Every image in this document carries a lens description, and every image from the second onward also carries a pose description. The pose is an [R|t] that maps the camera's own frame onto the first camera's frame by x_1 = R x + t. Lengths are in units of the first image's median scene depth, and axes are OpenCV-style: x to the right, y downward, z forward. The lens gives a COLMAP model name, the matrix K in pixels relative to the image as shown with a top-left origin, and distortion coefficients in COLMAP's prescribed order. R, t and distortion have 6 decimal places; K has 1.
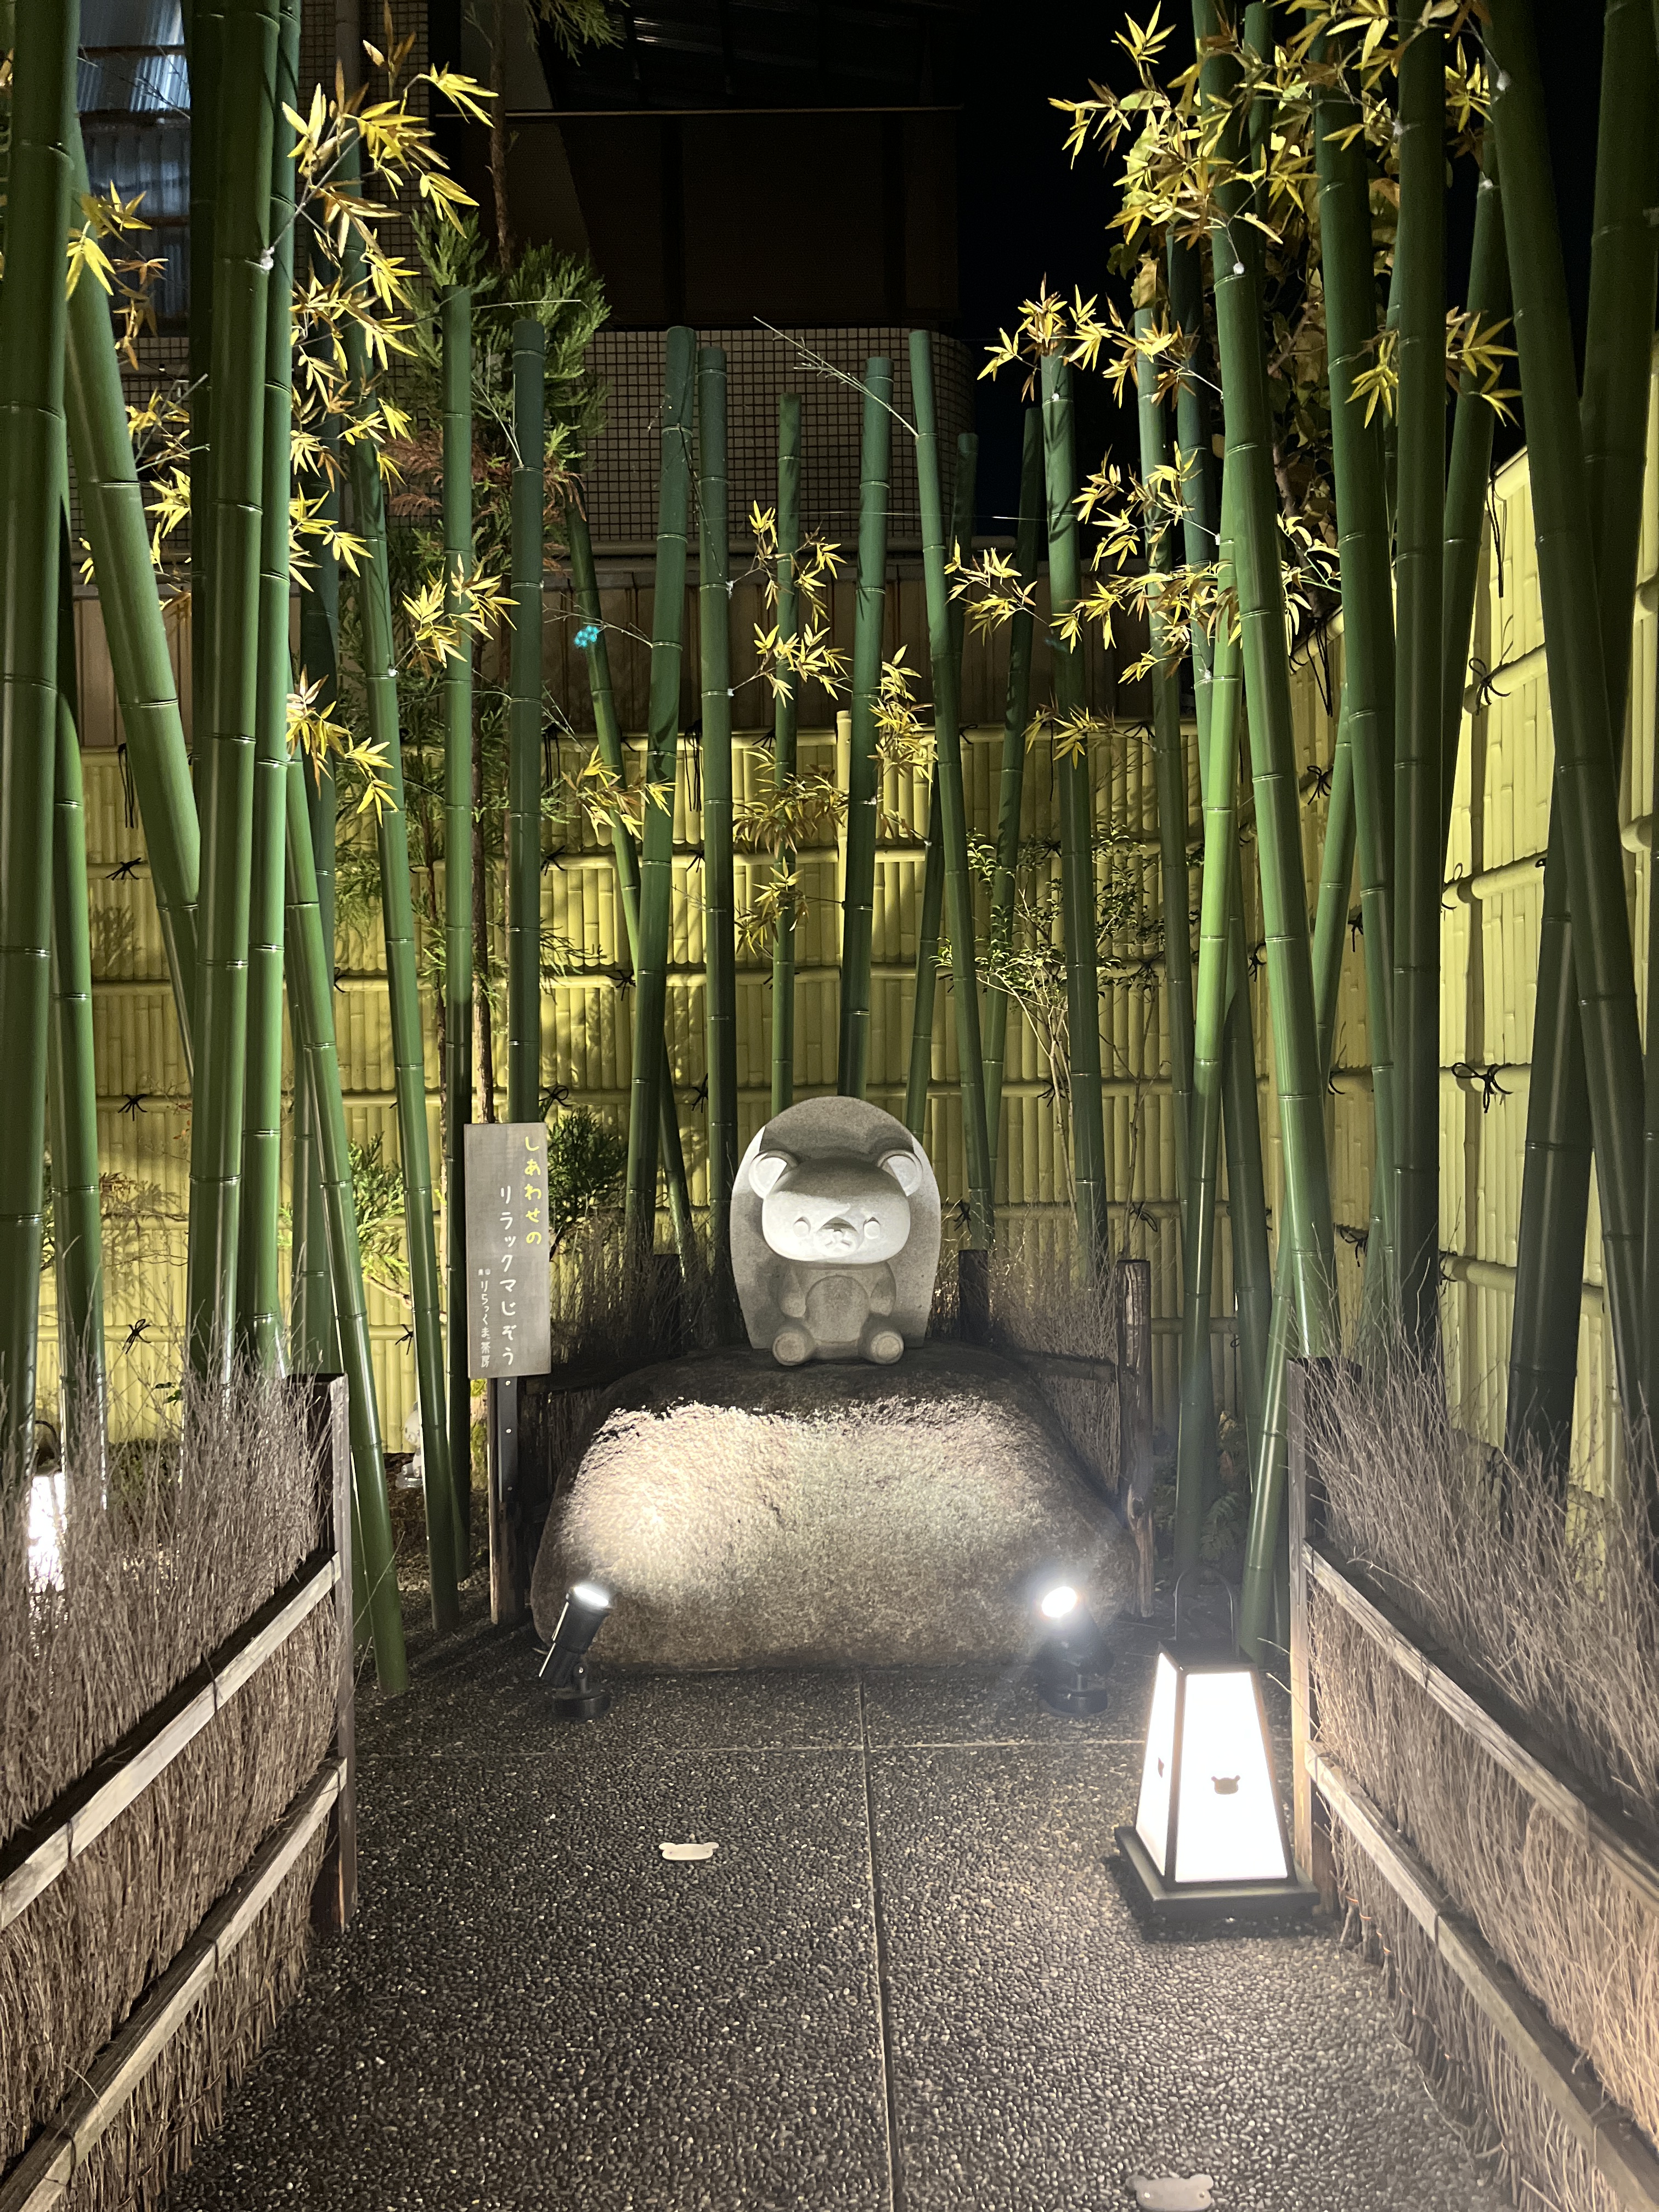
lens RADIAL K [[1660.3, 0, 811.0], [0, 1660.3, 1121.7], [0, 0, 1]] dist [0.069425, -0.118730]
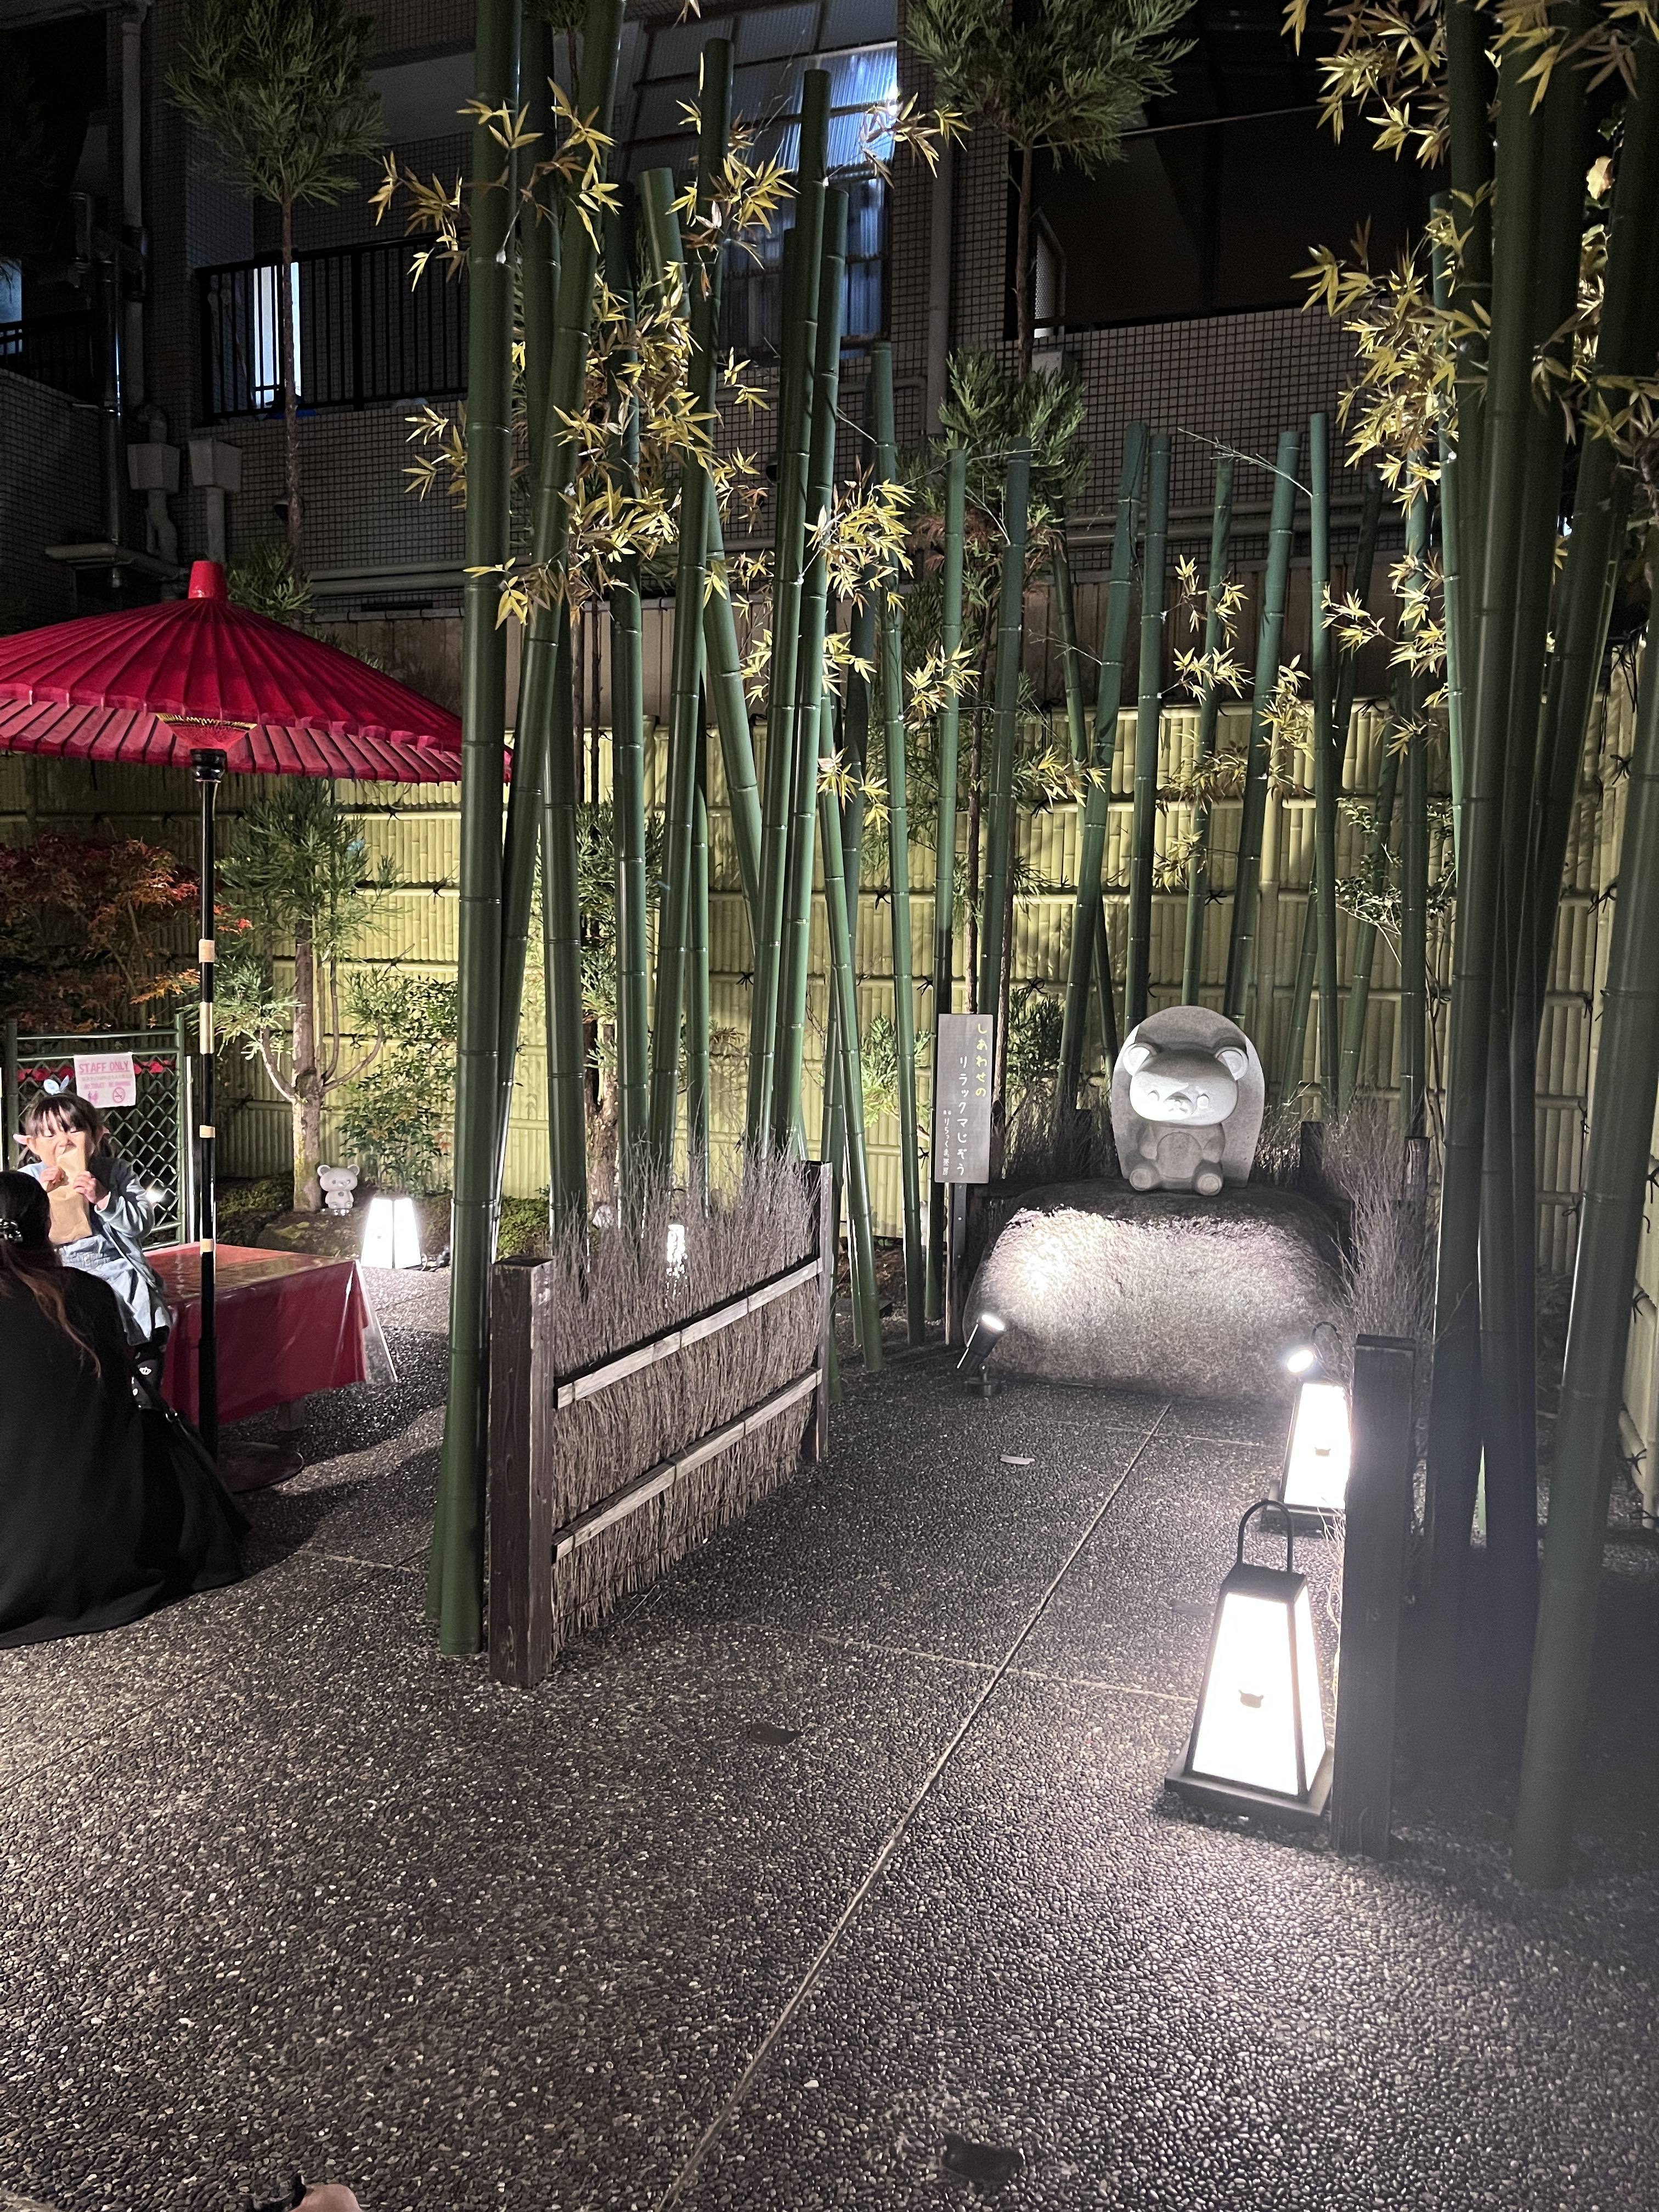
lens RADIAL K [[1660.3, 0, 811.0], [0, 1660.3, 1121.7], [0, 0, 1]] dist [0.069425, -0.118730]
pose [[0.935016, 0.070648, -0.347497, 0.225830], [-0.038273, 0.994334, 0.099171, -0.048864], [0.352534, -0.079427, 0.932422, -0.473832]]
